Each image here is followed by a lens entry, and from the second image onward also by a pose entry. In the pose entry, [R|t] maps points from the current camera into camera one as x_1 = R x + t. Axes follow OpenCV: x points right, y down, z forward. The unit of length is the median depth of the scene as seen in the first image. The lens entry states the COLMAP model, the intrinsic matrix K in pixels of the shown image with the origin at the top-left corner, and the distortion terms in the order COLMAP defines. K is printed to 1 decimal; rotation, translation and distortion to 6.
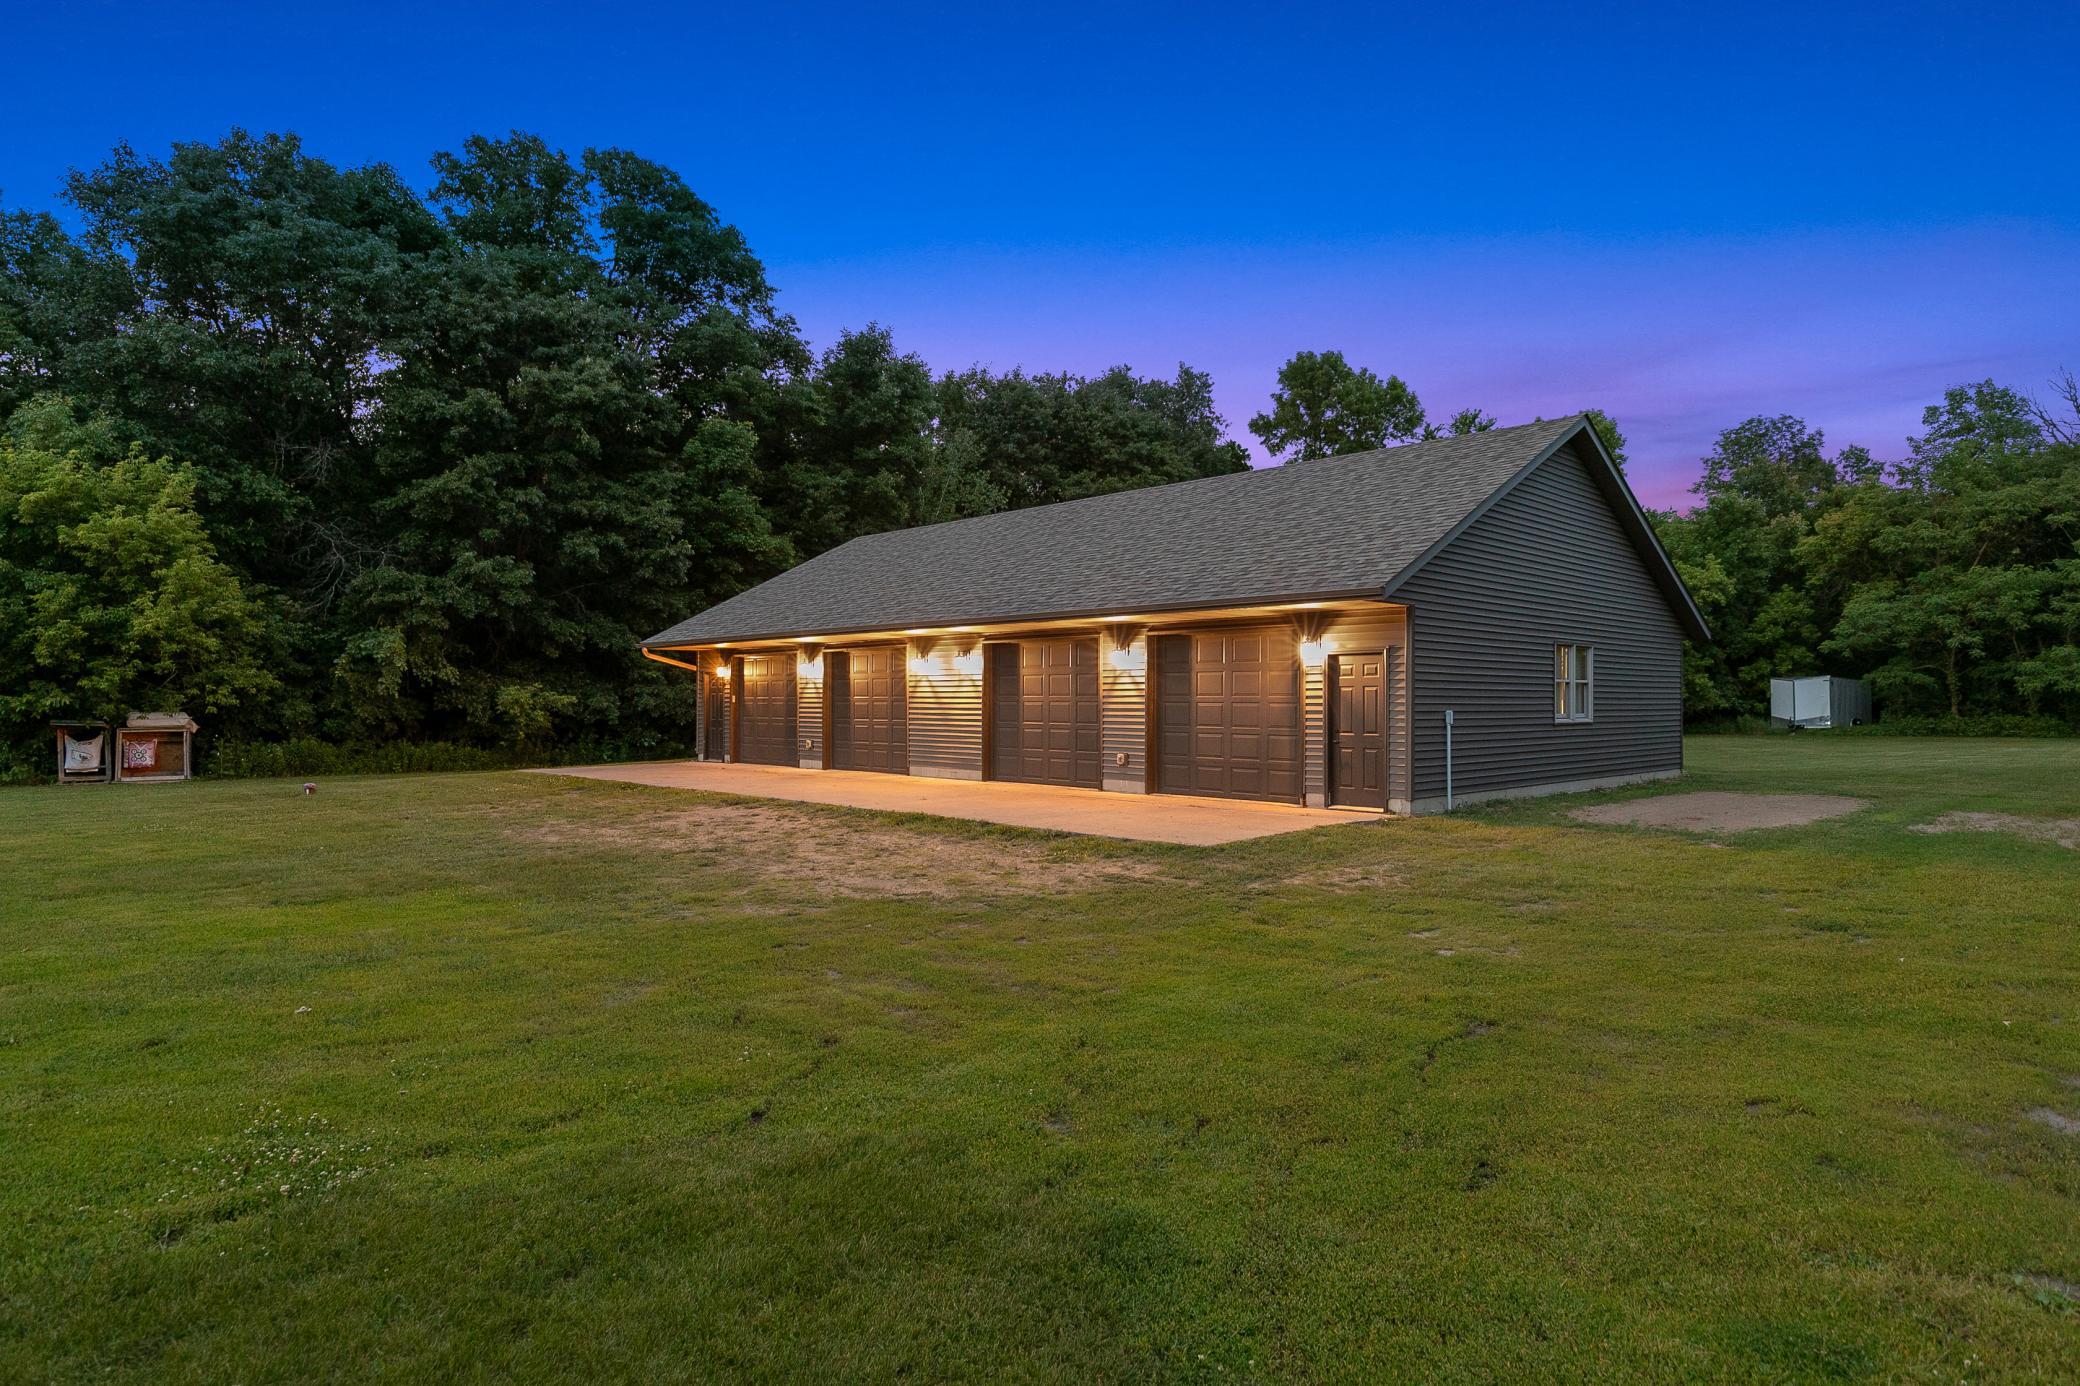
lens RADIAL K [[1152.7, 0, 1041.5], [0, 1152.7, 705.9], [0, 0, 1]] dist [-0.004118, -0.000191]
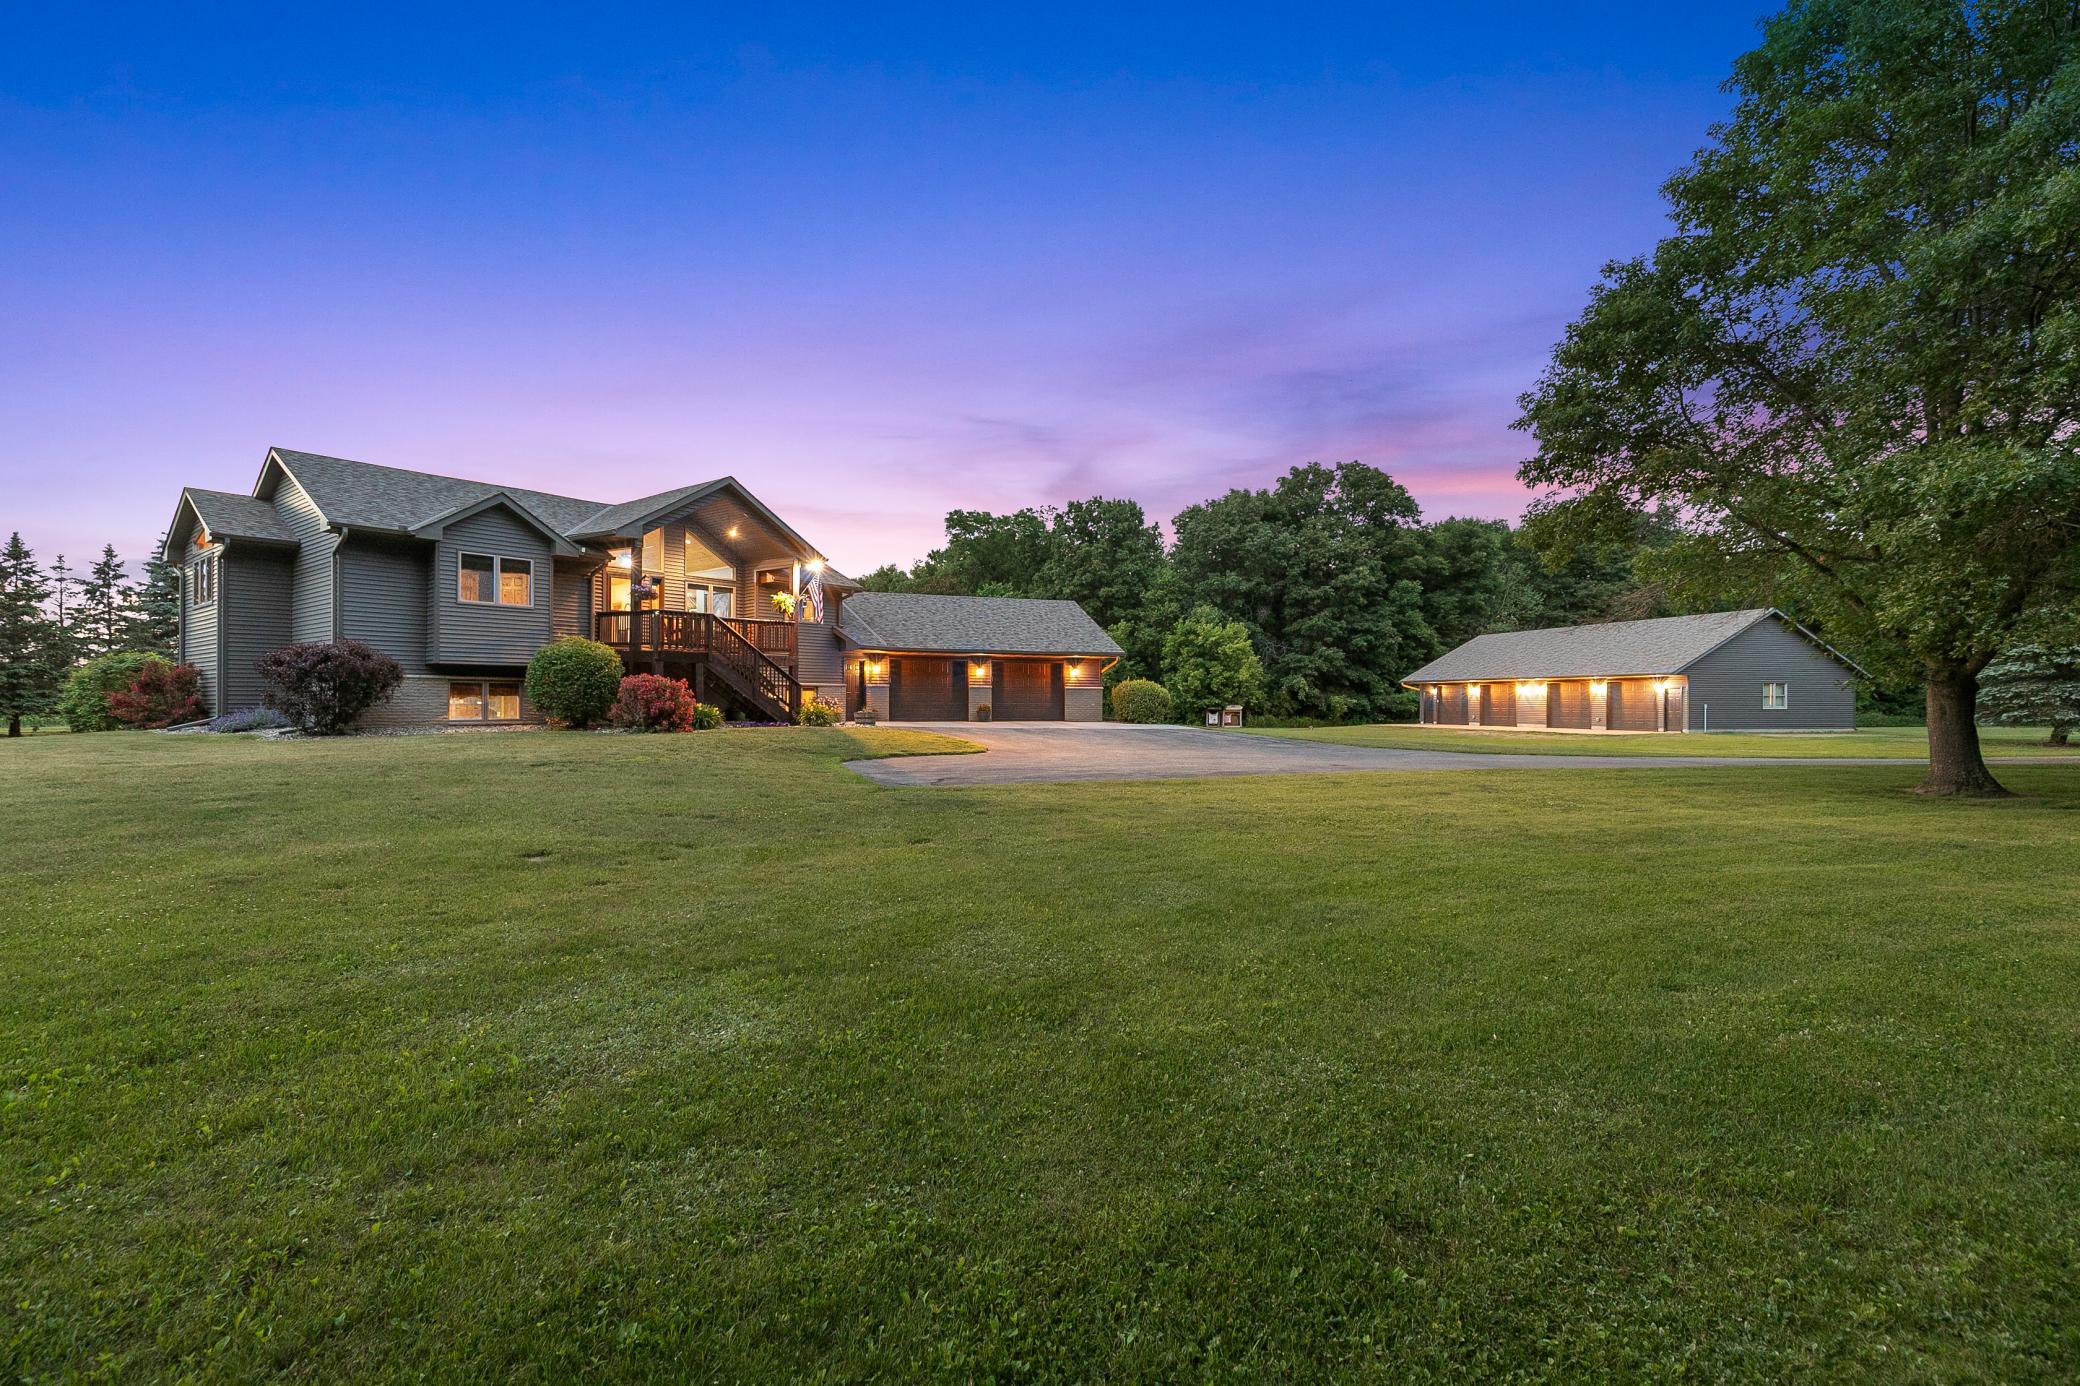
lens RADIAL K [[938.7, 0, 1040.0], [0, 938.7, 693.0], [0, 0, 1]] dist [0.024659, -0.000003]
pose [[0.878729, -0.003516, -0.477309, -0.021463], [-0.002932, 0.999914, -0.012763, 0.005497], [0.477312, 0.012615, 0.878643, -1.159426]]
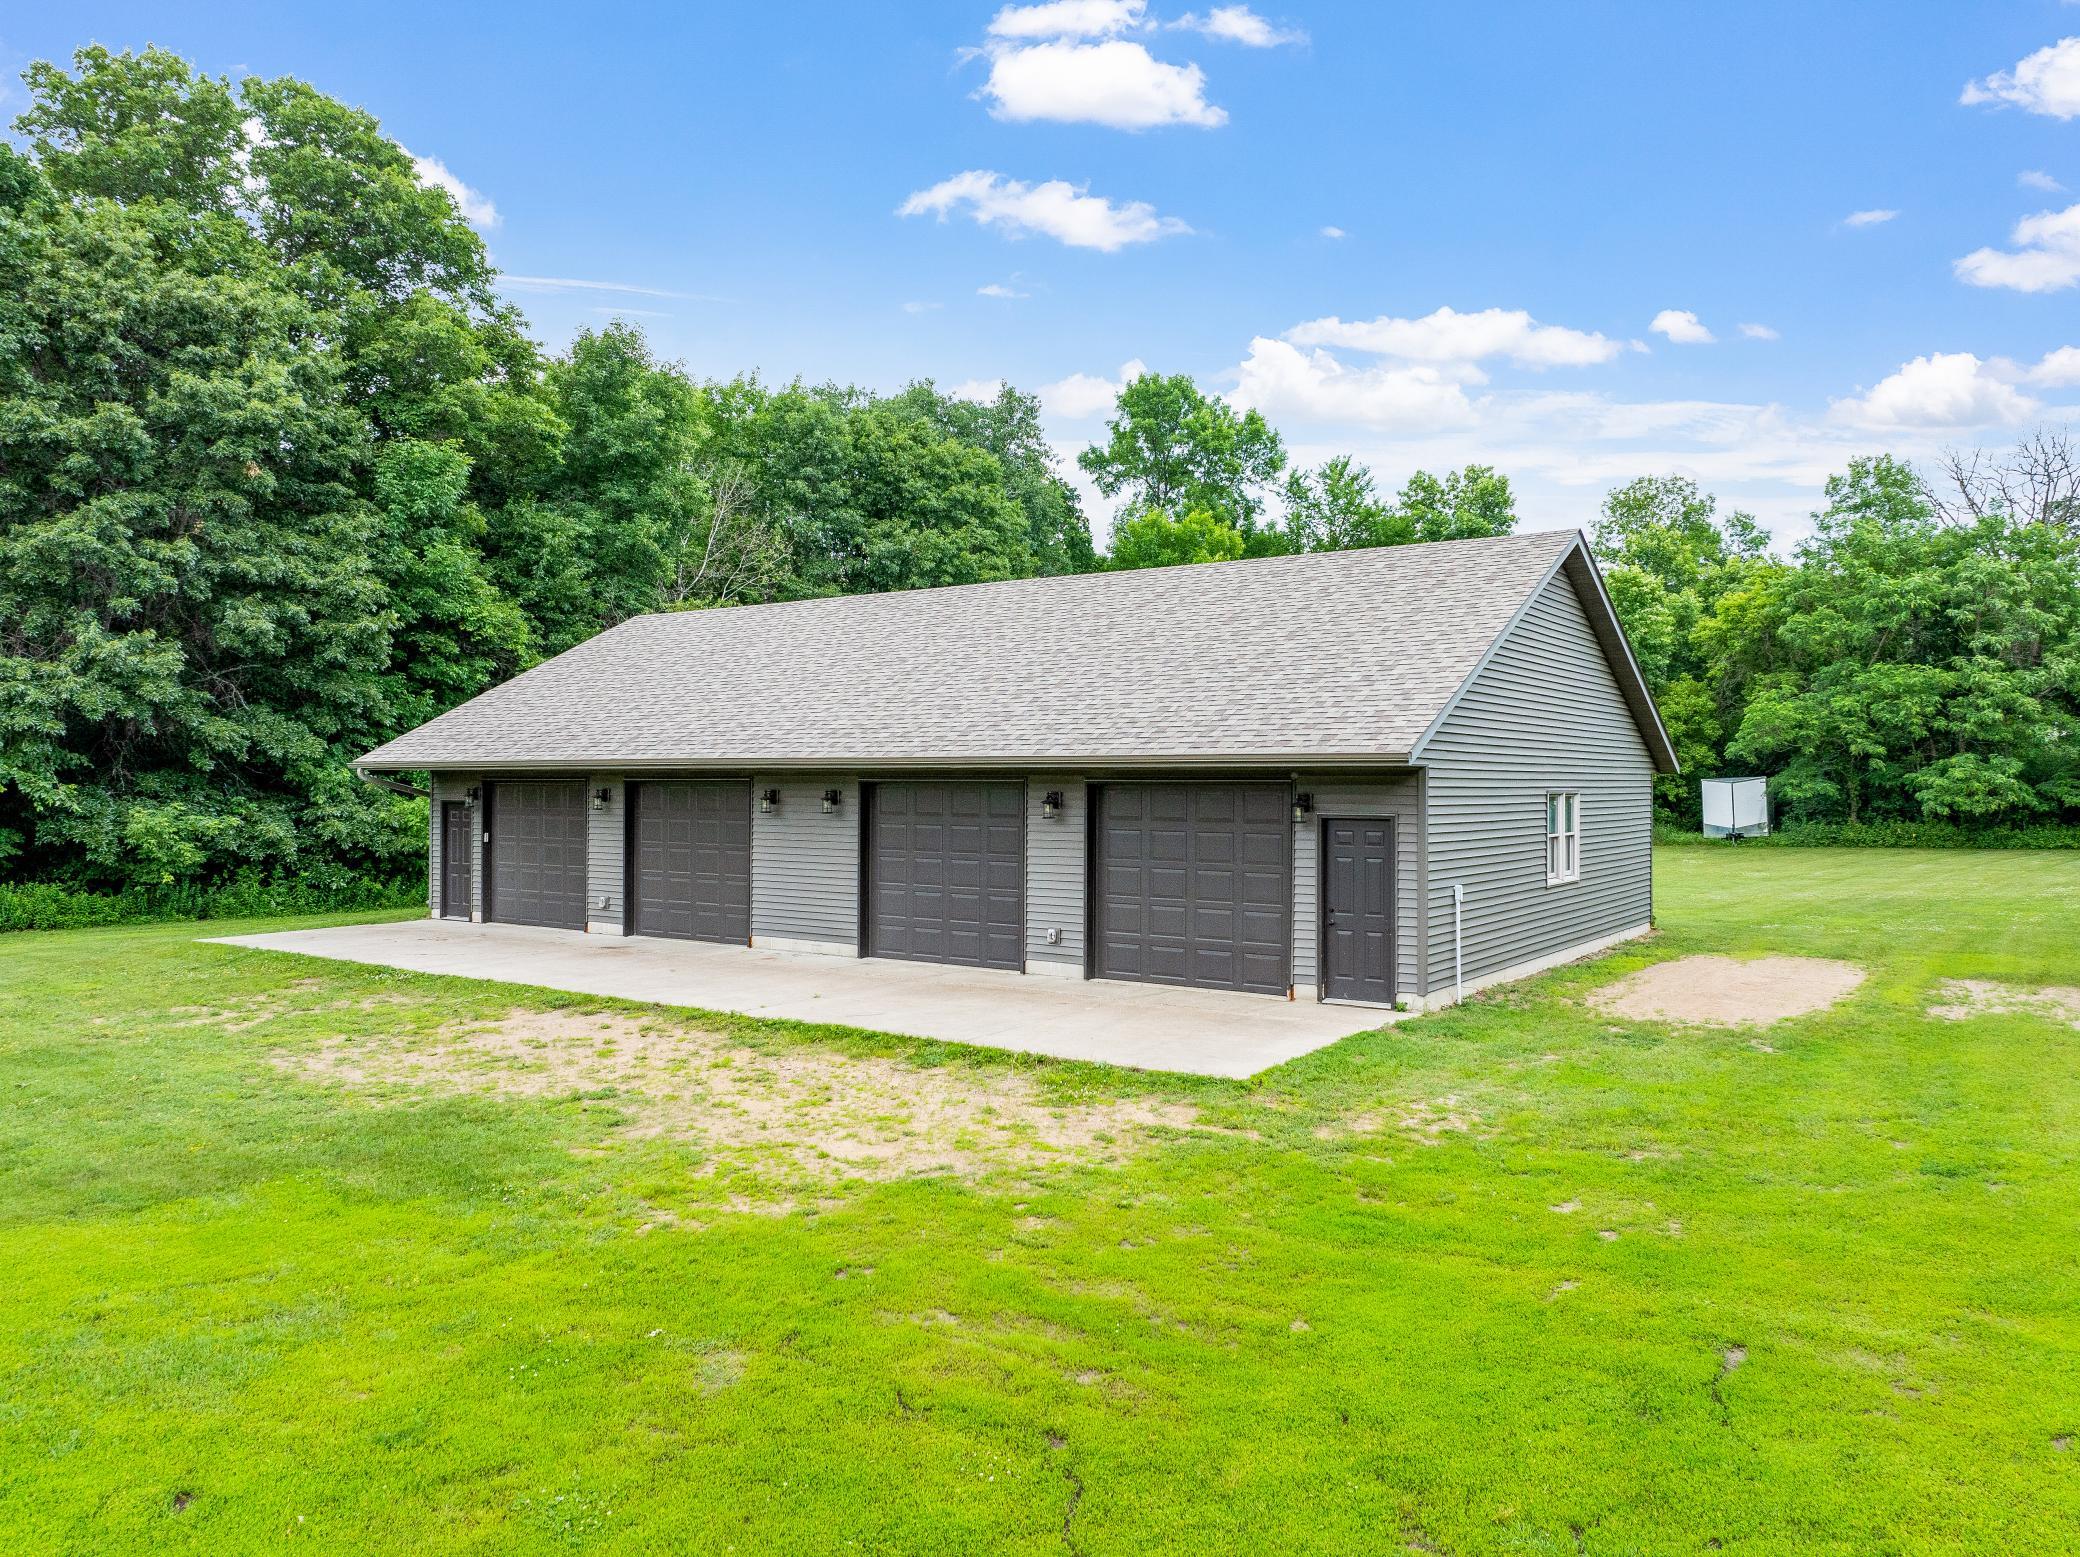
lens RADIAL K [[1476.3, 0, 1046.9], [0, 1476.3, 770.5], [0, 0, 1]] dist [-0.044232, -0.000884]
pose [[0.982488, 0.004307, 0.186276, -0.069373], [-0.002172, 0.999930, -0.011665, -0.031359], [-0.186314, 0.011056, 0.982428, -0.006652]]
